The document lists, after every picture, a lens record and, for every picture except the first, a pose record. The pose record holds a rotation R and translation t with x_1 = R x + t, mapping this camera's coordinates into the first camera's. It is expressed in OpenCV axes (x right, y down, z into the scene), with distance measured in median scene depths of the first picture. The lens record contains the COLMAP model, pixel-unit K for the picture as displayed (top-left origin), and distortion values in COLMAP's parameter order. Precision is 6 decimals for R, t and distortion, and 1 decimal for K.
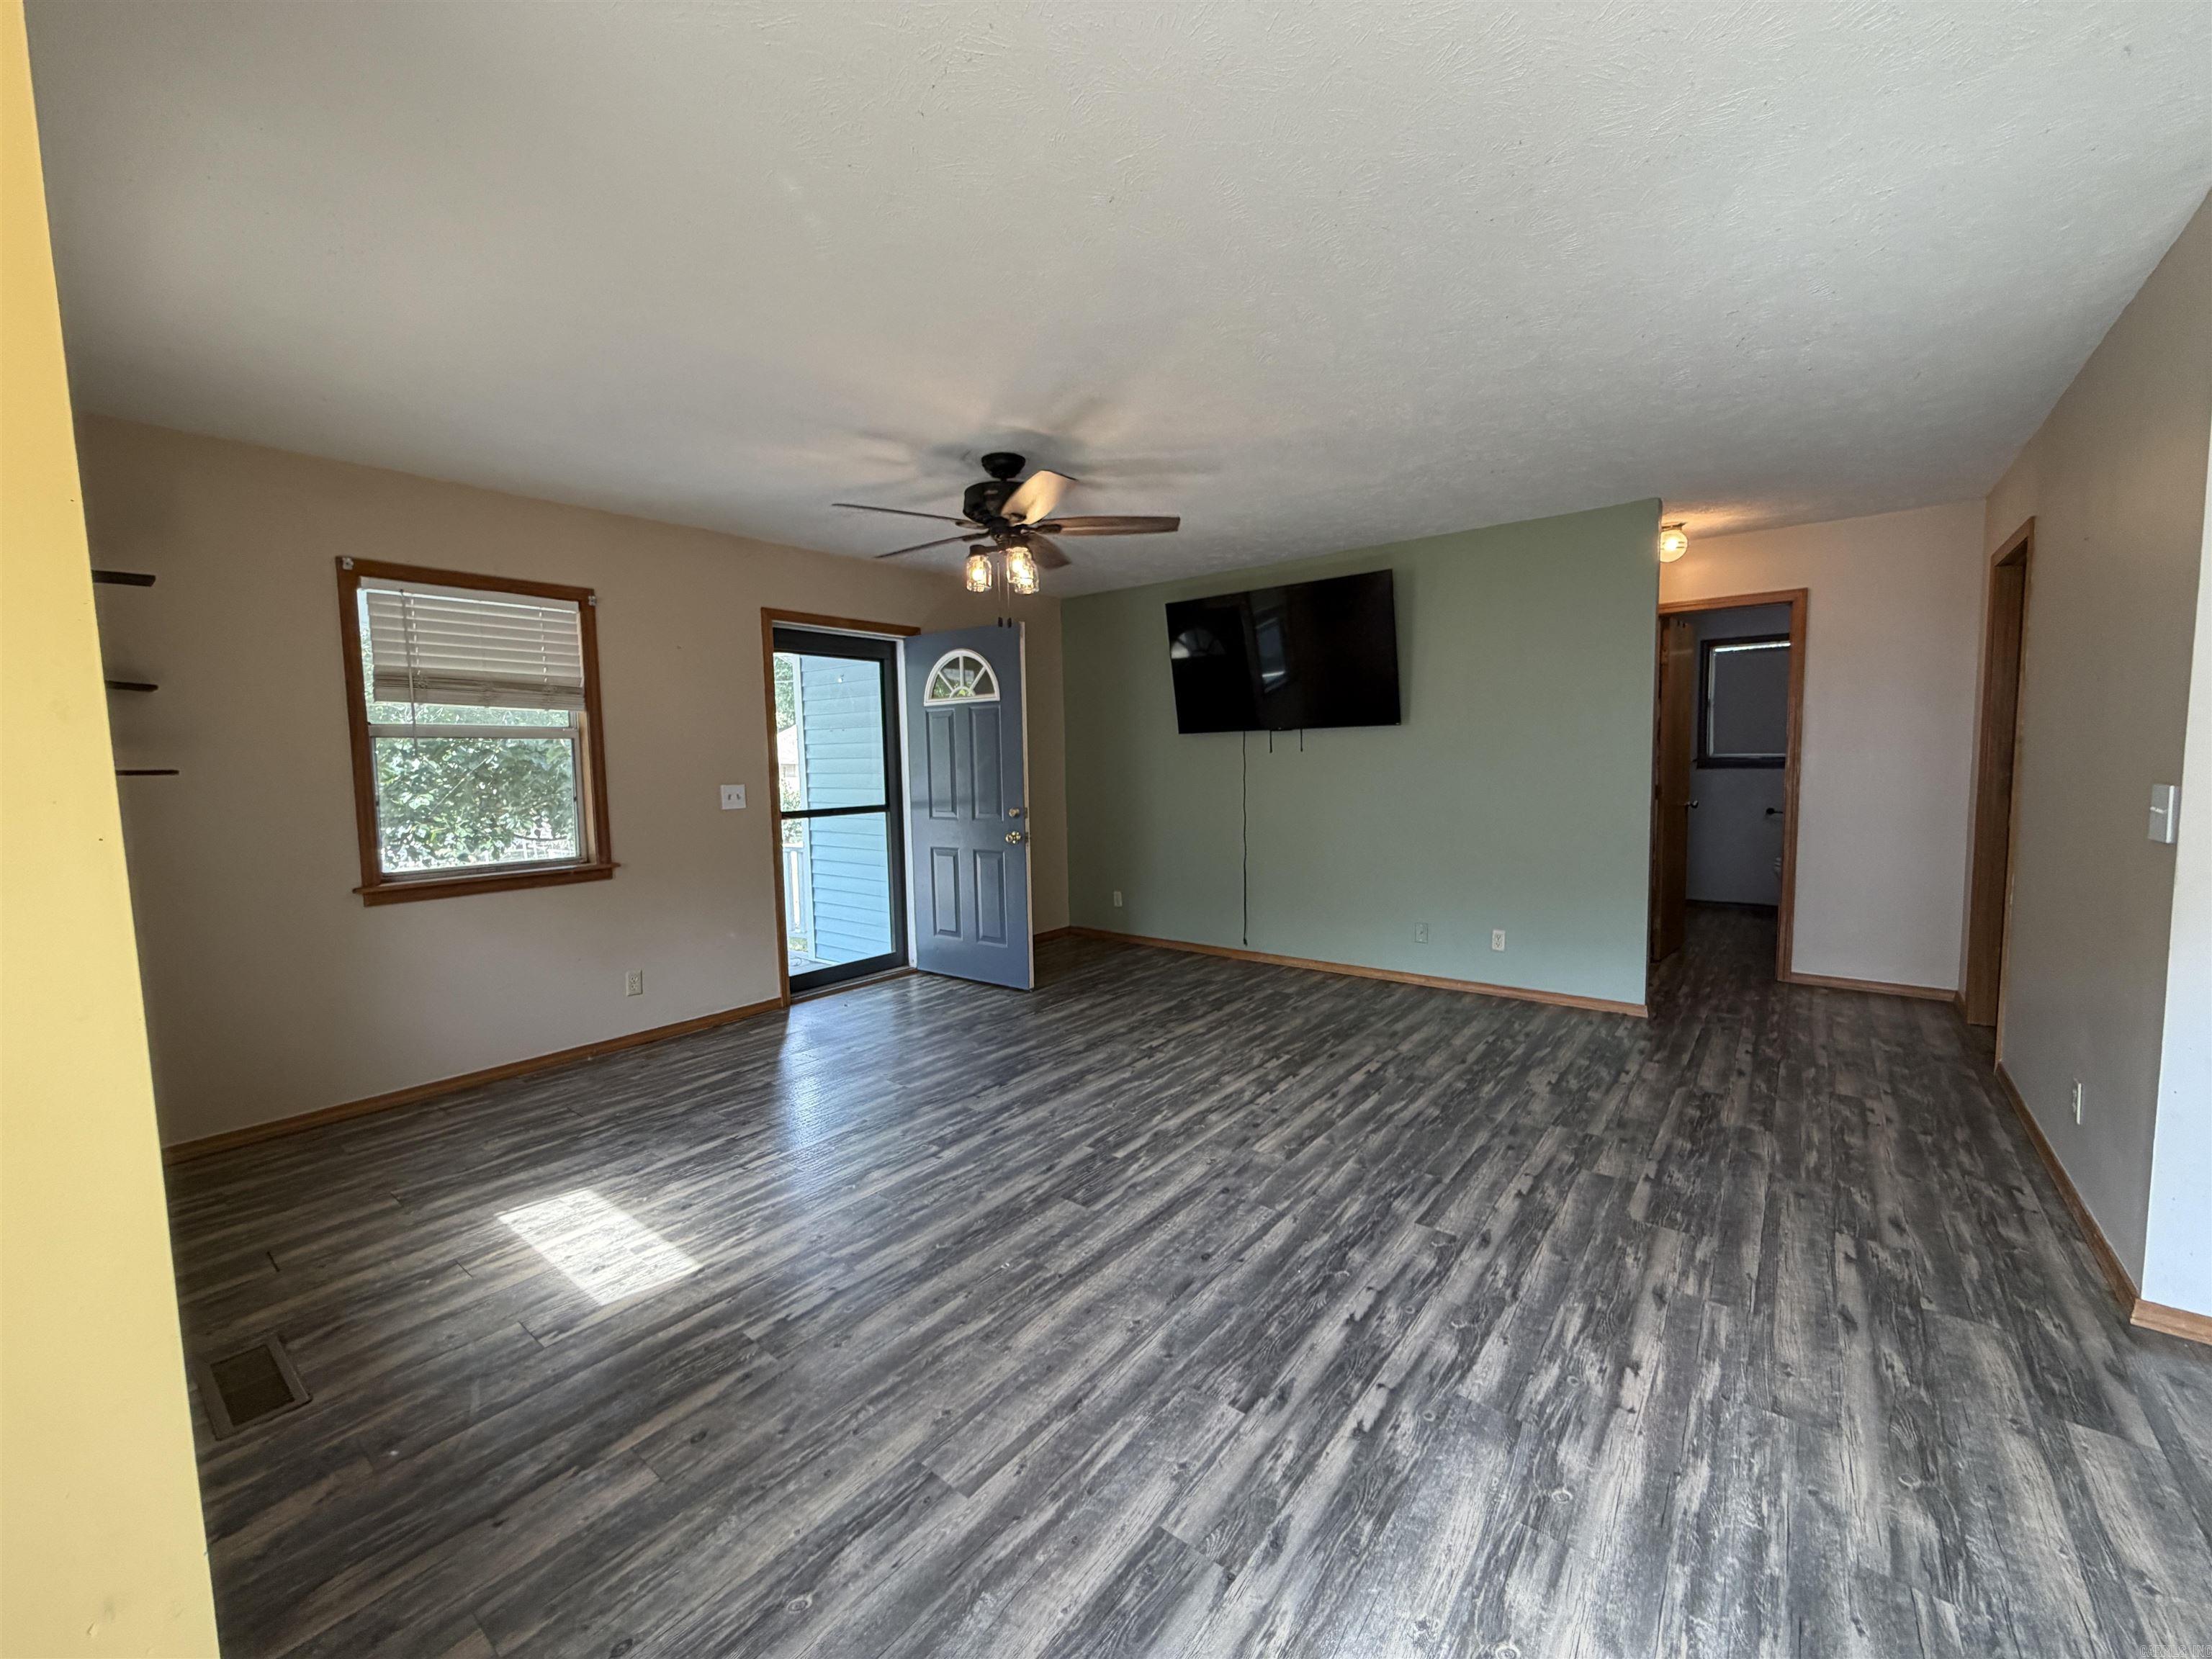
lens RADIAL K [[883.2, 0, 1101.1], [0, 883.2, 828.2], [0, 0, 1]] dist [-0.000475, -0.000049]
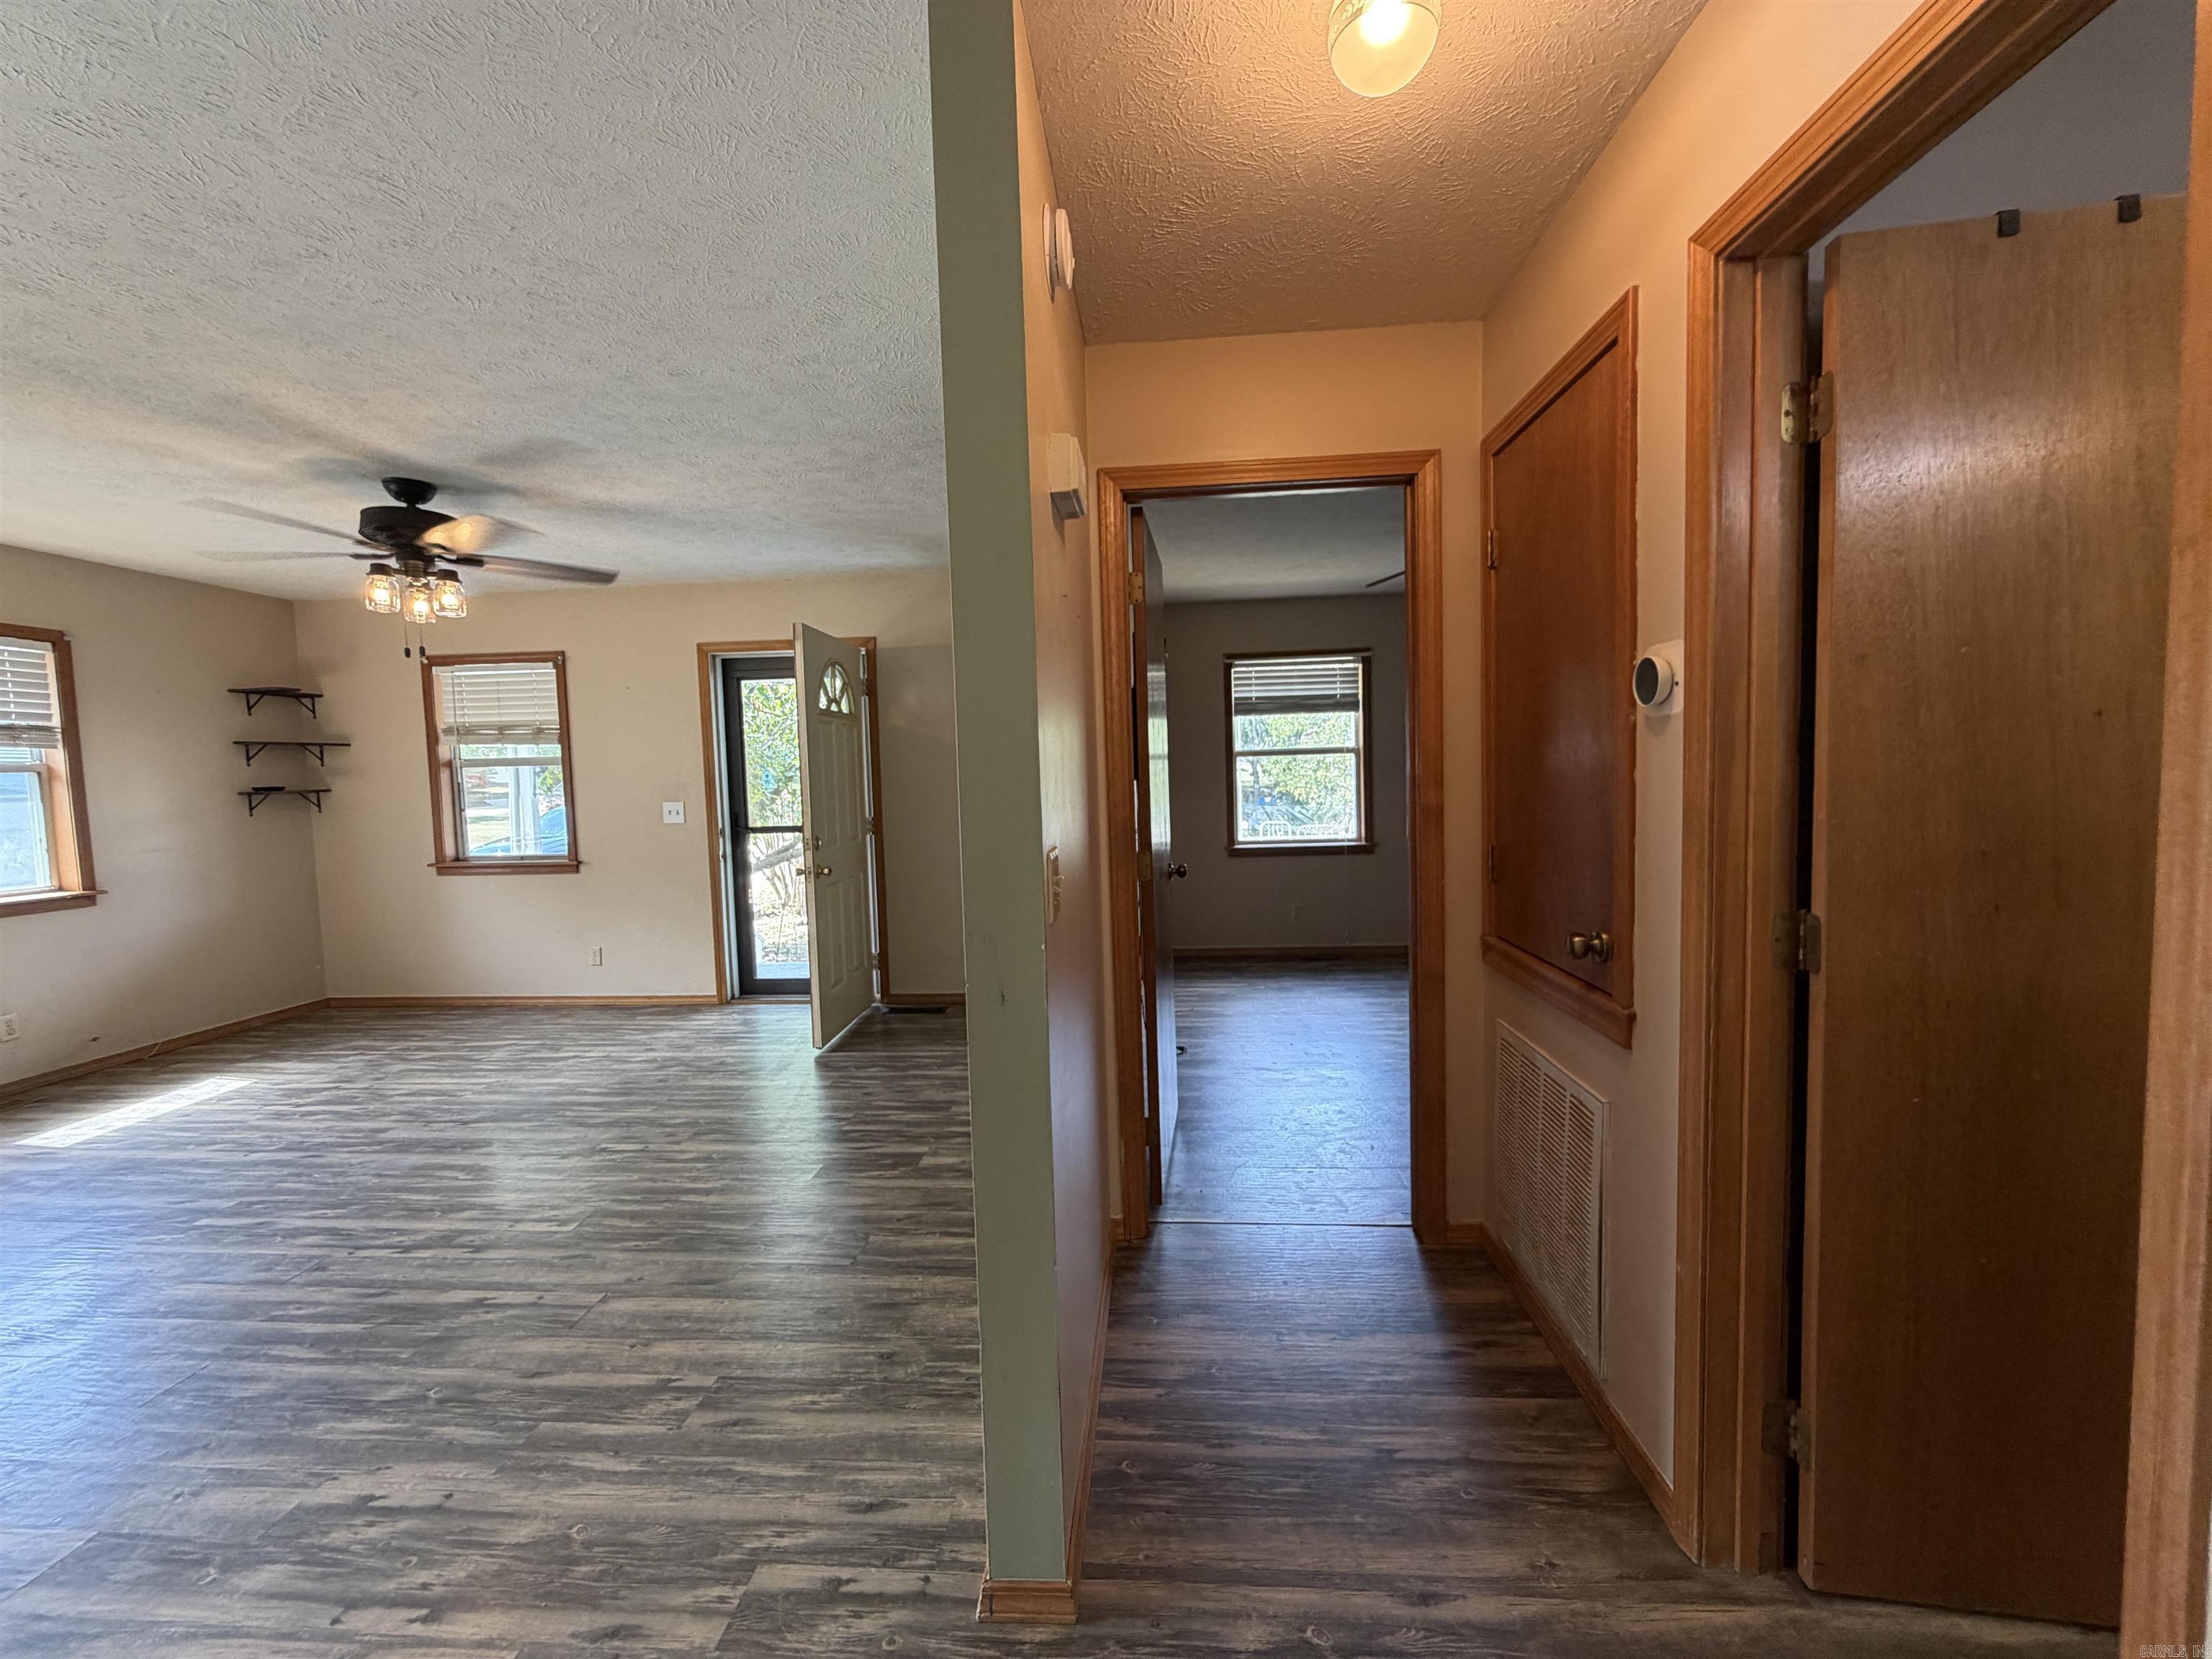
lens RADIAL K [[883.2, 0, 1101.1], [0, 883.2, 828.2], [0, 0, 1]] dist [-0.000475, -0.000049]
pose [[0.567584, 0.058233, -0.821254, 1.114068], [-0.051514, 0.998053, 0.035167, -0.110762], [0.821702, 0.022346, 0.569478, 1.055888]]
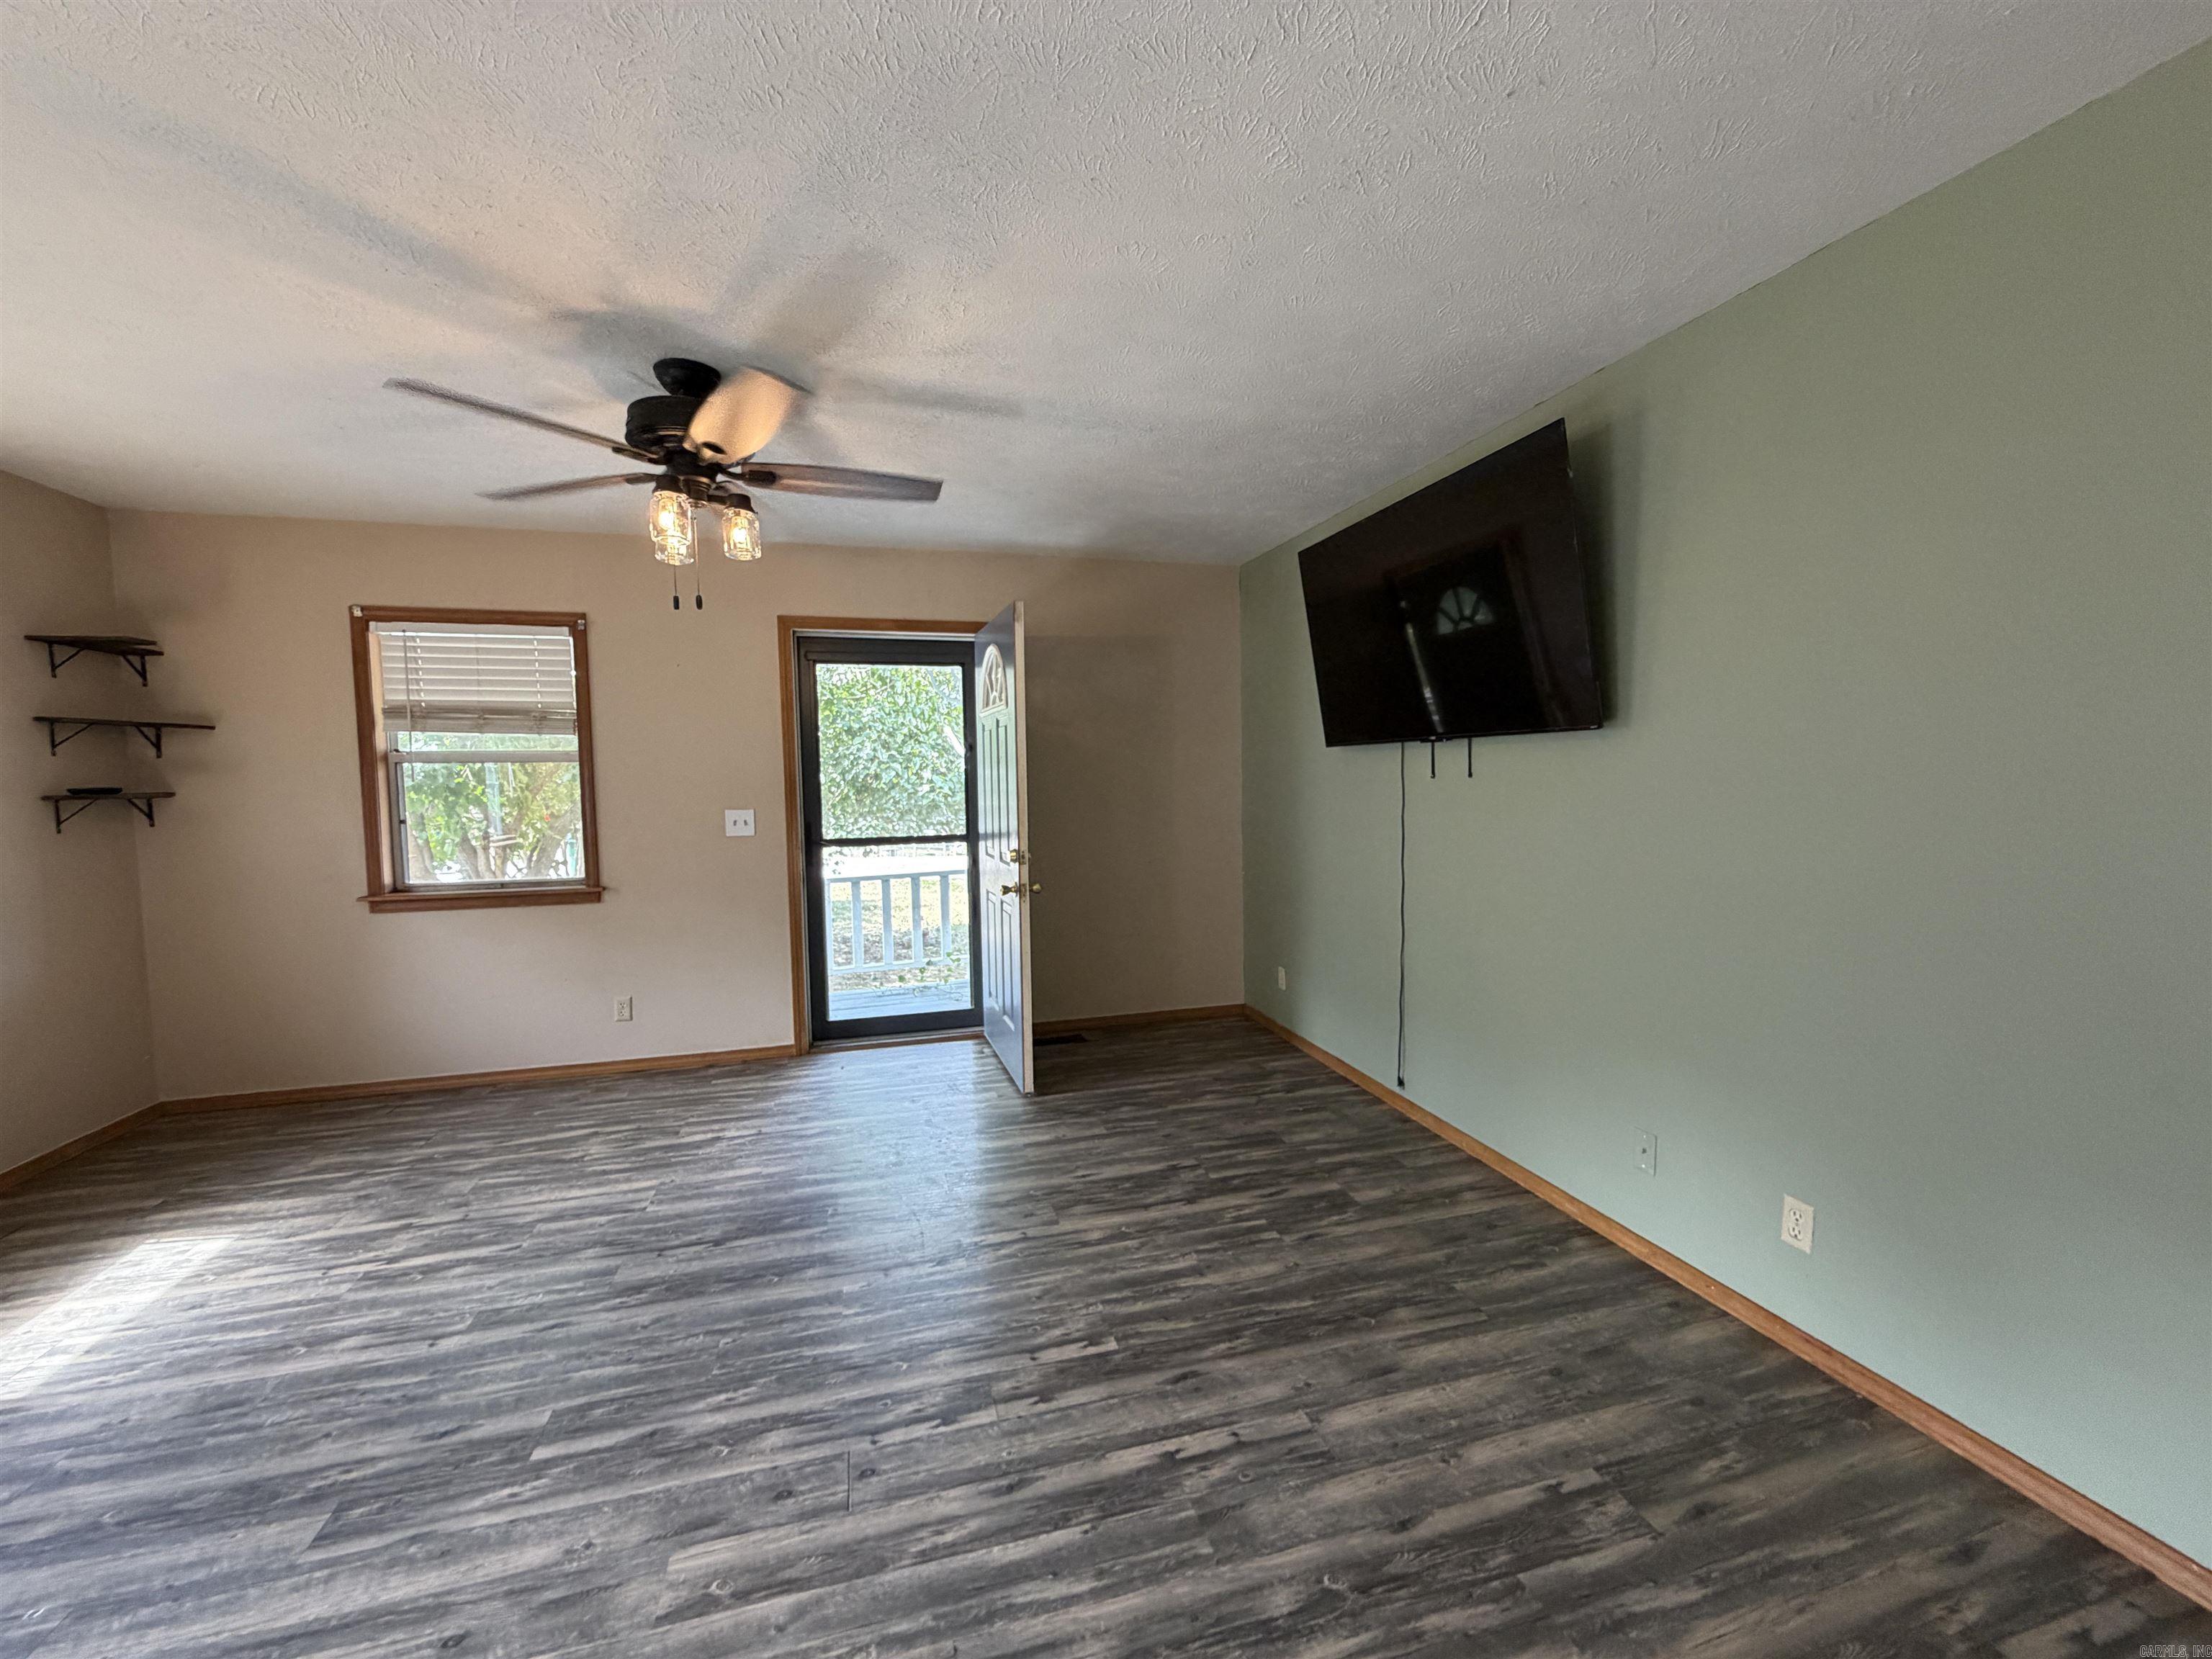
lens RADIAL K [[886.1, 0, 1101.0], [0, 886.1, 828.4], [0, 0, 1]] dist [-0.000556, 0.000023]
pose [[0.810876, 0.043882, -0.583571, 0.572742], [-0.047754, 0.998821, 0.008751, -0.073293], [0.583267, 0.020772, 0.812015, 0.611441]]
